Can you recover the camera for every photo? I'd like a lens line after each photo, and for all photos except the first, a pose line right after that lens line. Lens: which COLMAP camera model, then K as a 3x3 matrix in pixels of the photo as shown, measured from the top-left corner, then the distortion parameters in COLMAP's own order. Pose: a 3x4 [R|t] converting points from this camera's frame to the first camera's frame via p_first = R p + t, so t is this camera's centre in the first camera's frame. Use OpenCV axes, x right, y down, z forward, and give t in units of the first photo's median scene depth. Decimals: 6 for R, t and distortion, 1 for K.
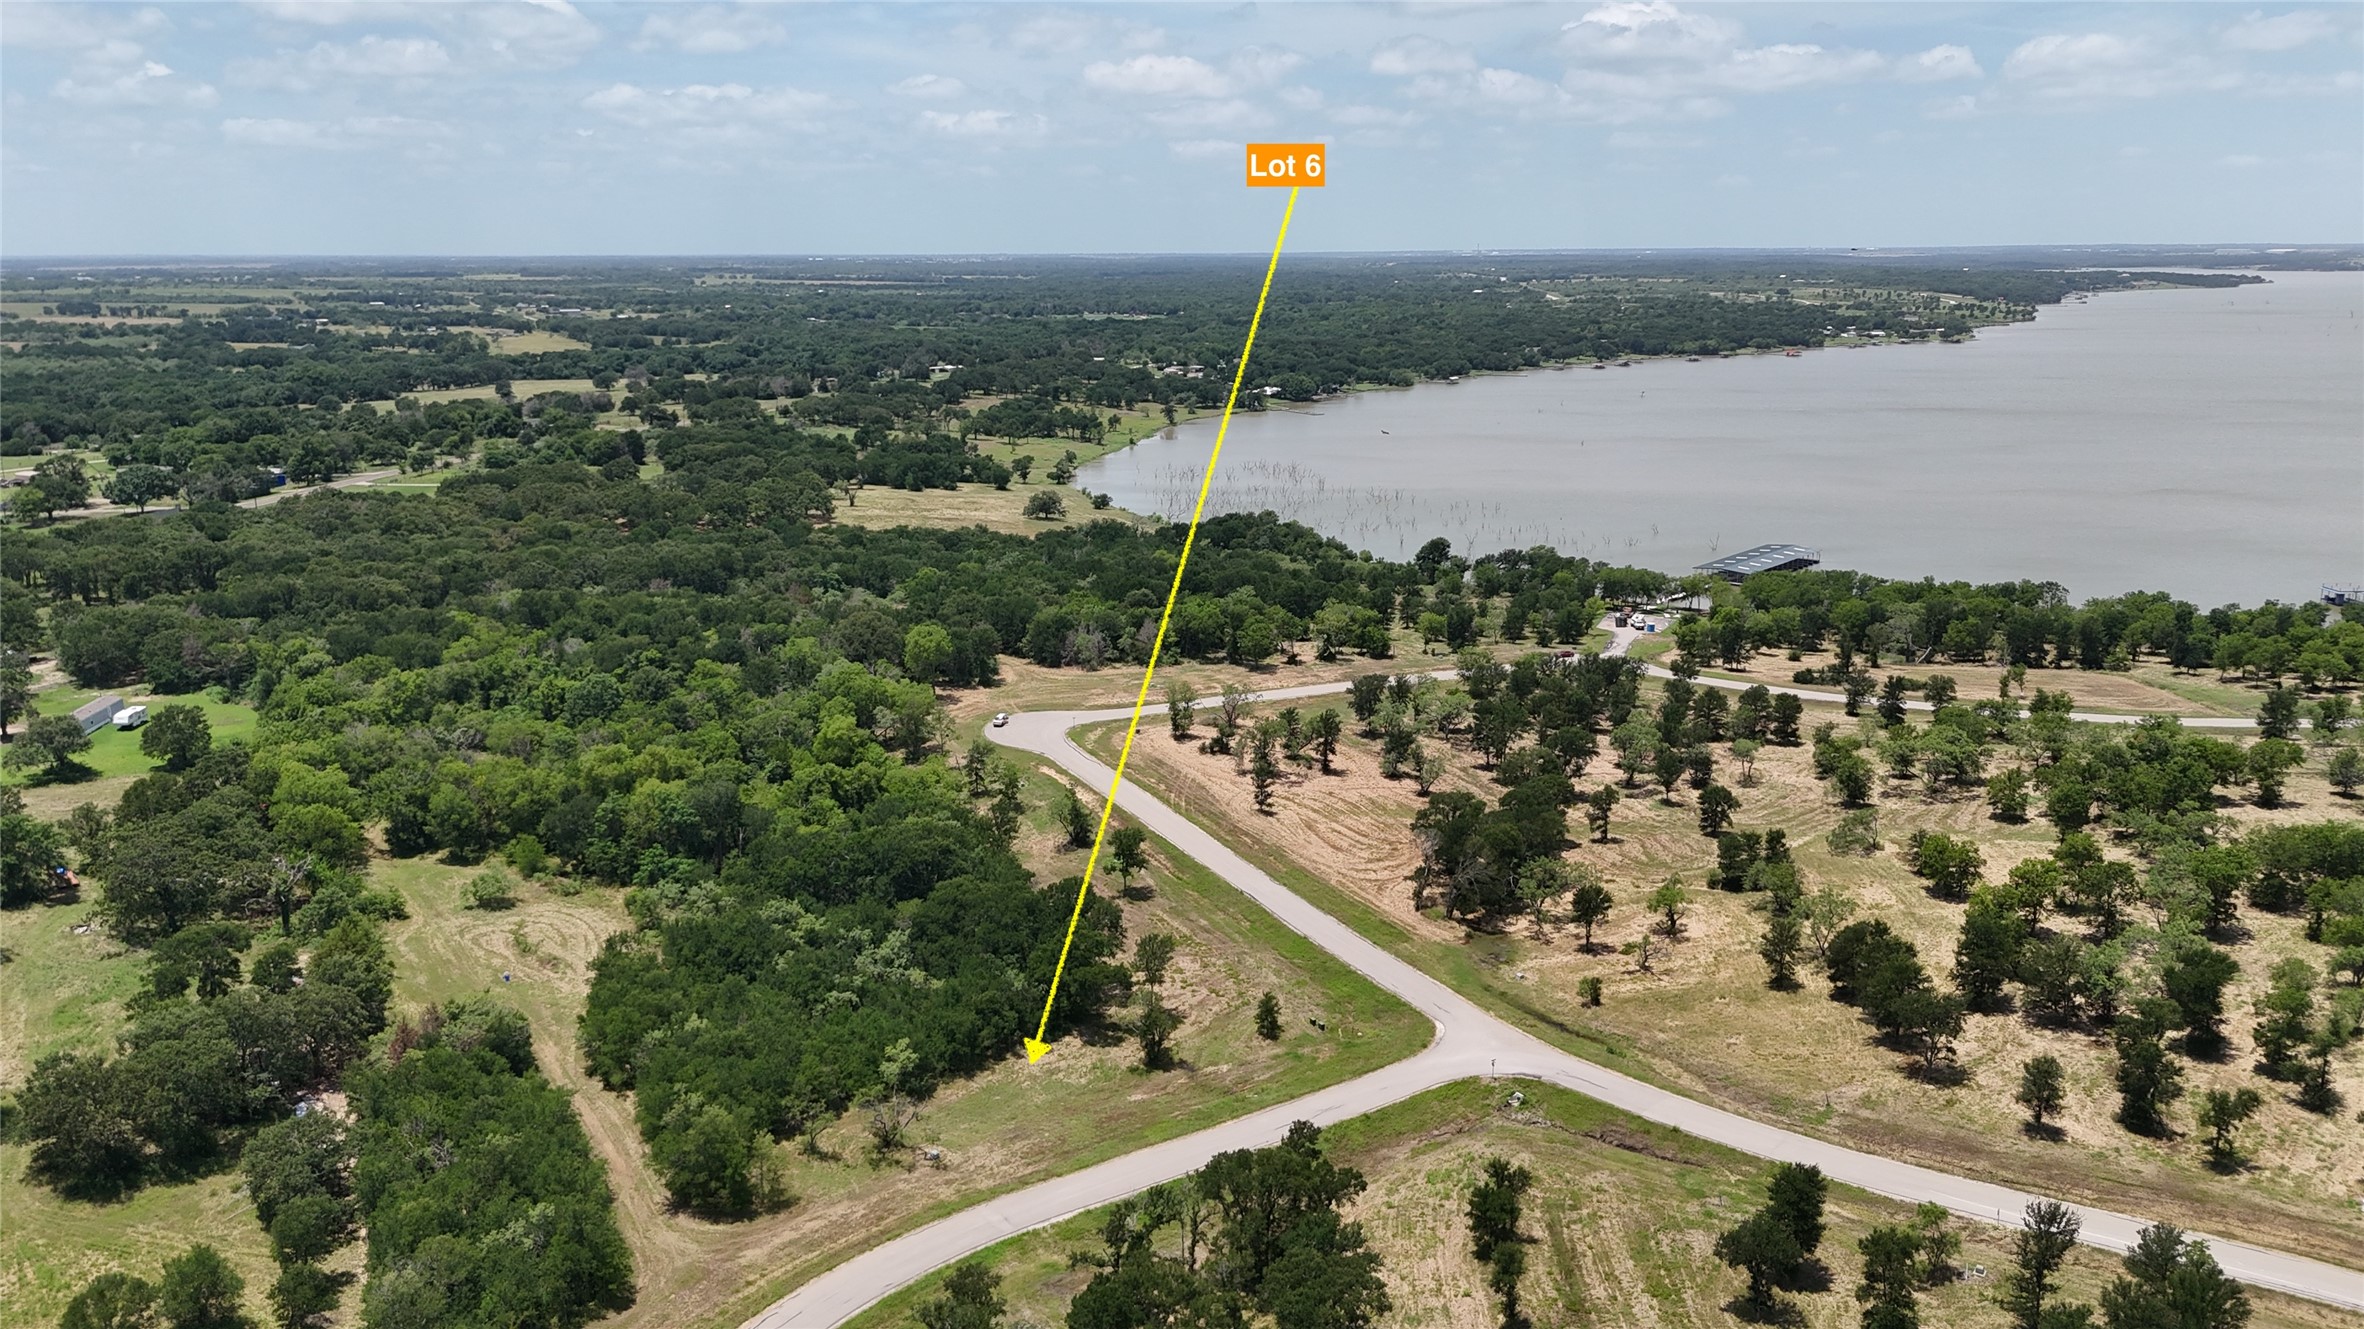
lens RADIAL K [[1712.9, 0, 1166.6], [0, 1712.9, 660.7], [0, 0, 1]] dist [0.067188, -0.056176]
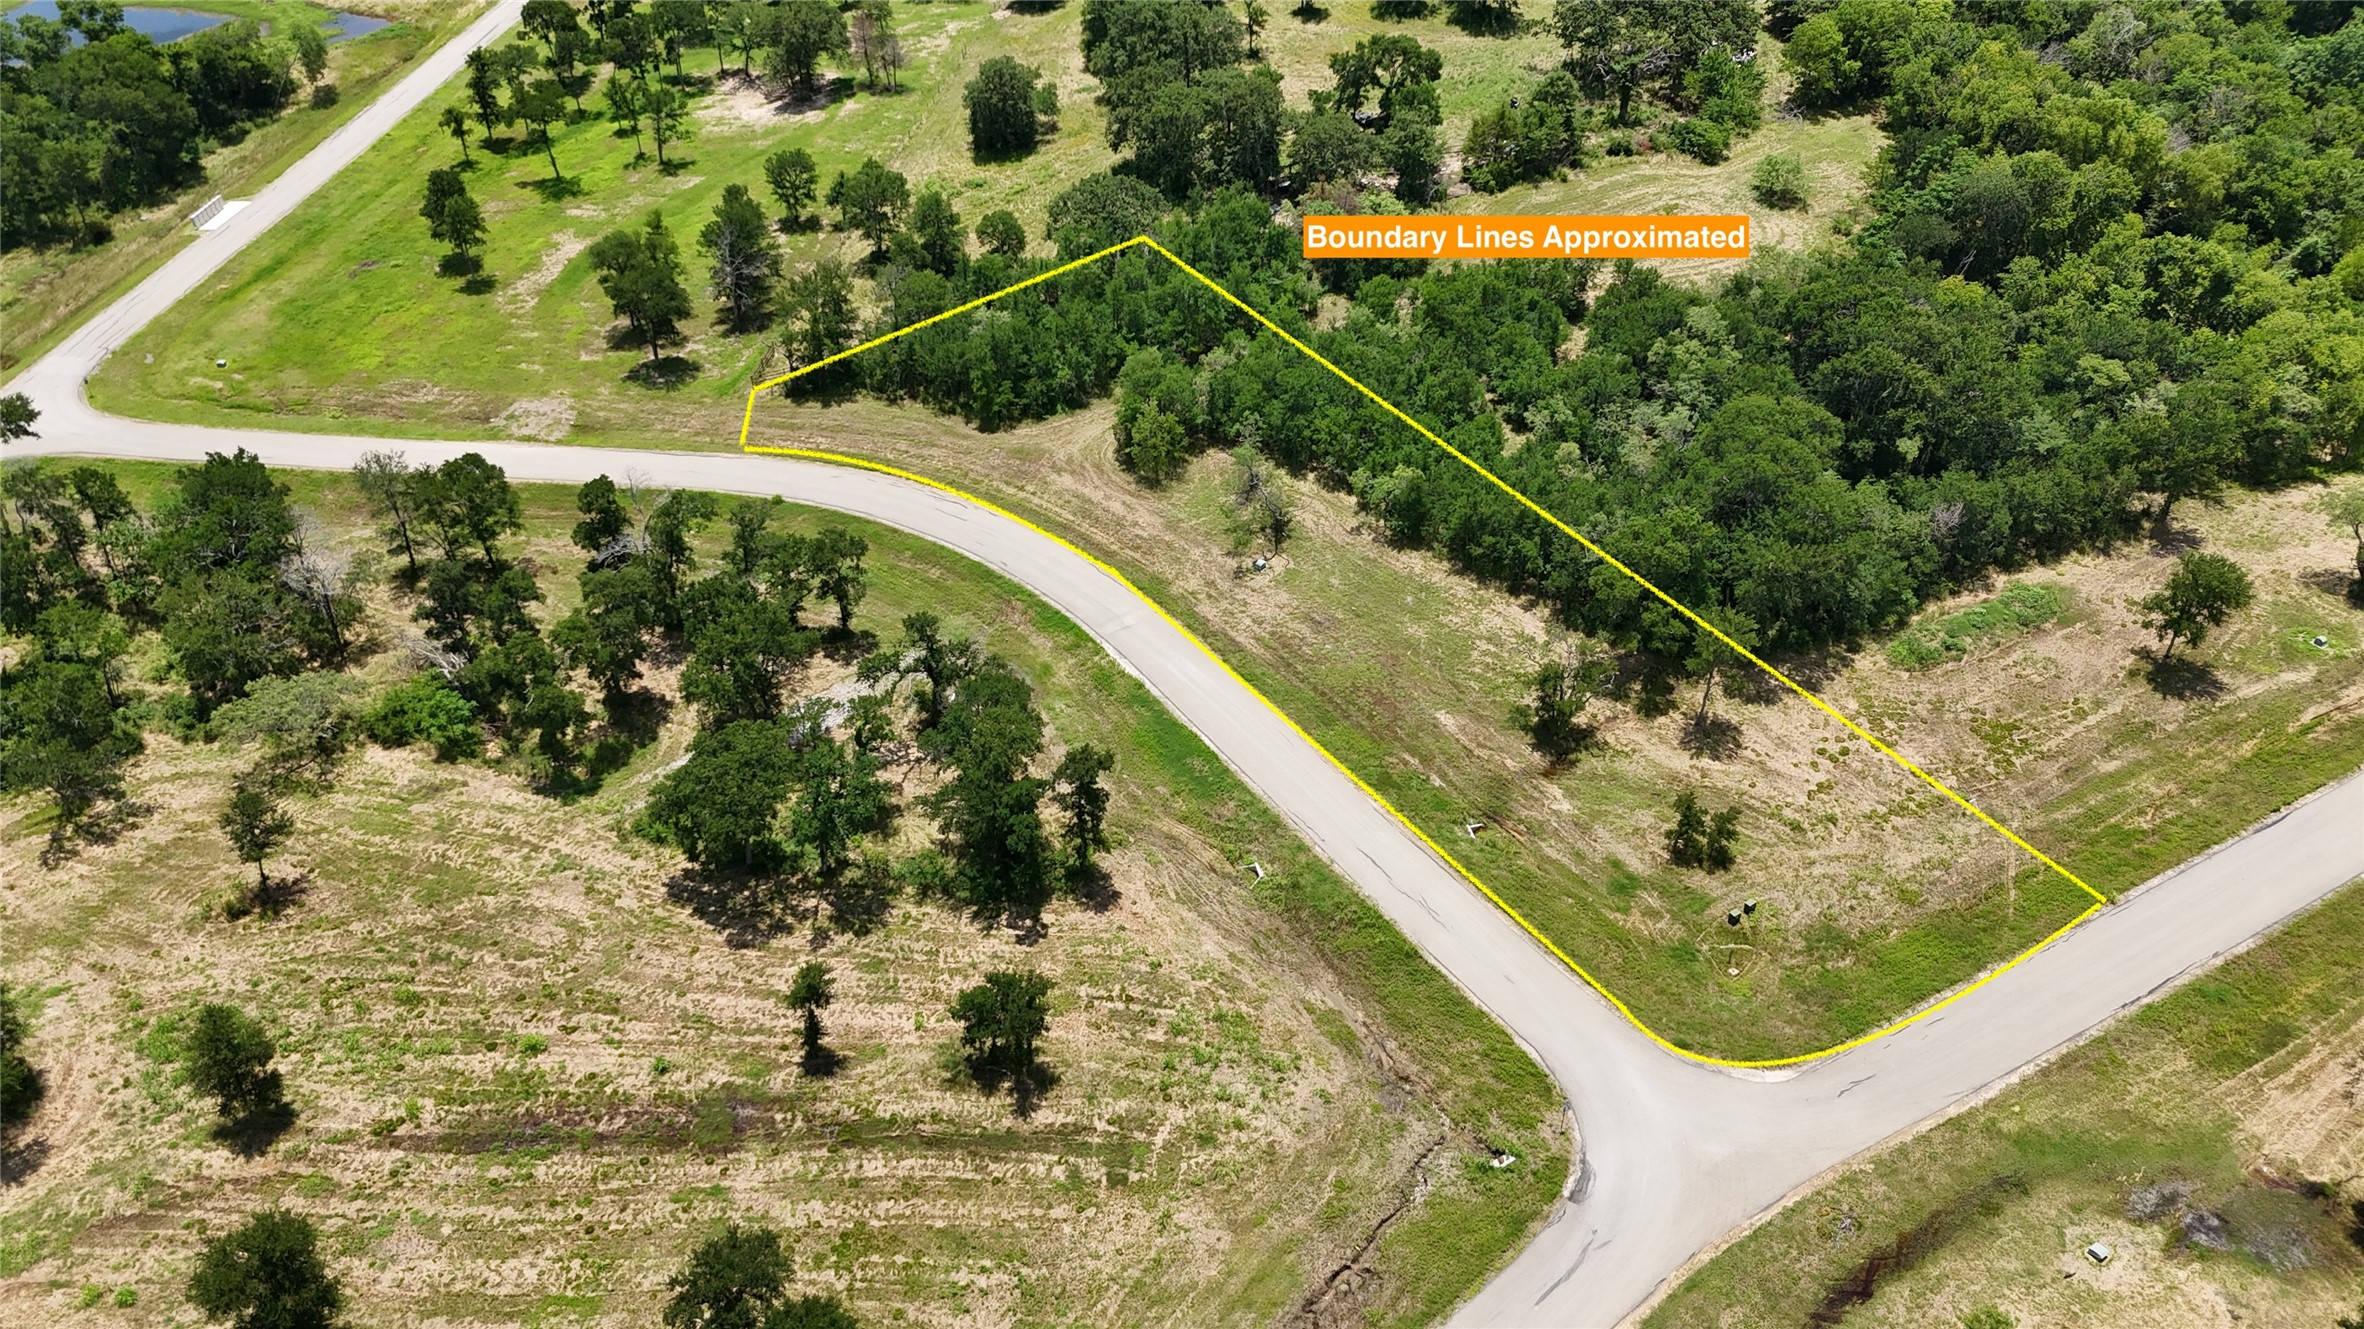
lens RADIAL K [[1712.9, 0, 1188.8], [0, 1712.9, 651.5], [0, 0, 1]] dist [0.067188, -0.056176]
pose [[0.017087, 0.616819, -0.786920, 0.325645], [-0.218981, 0.770236, 0.598986, -0.104891], [0.975579, 0.162086, 0.148232, 0.494855]]
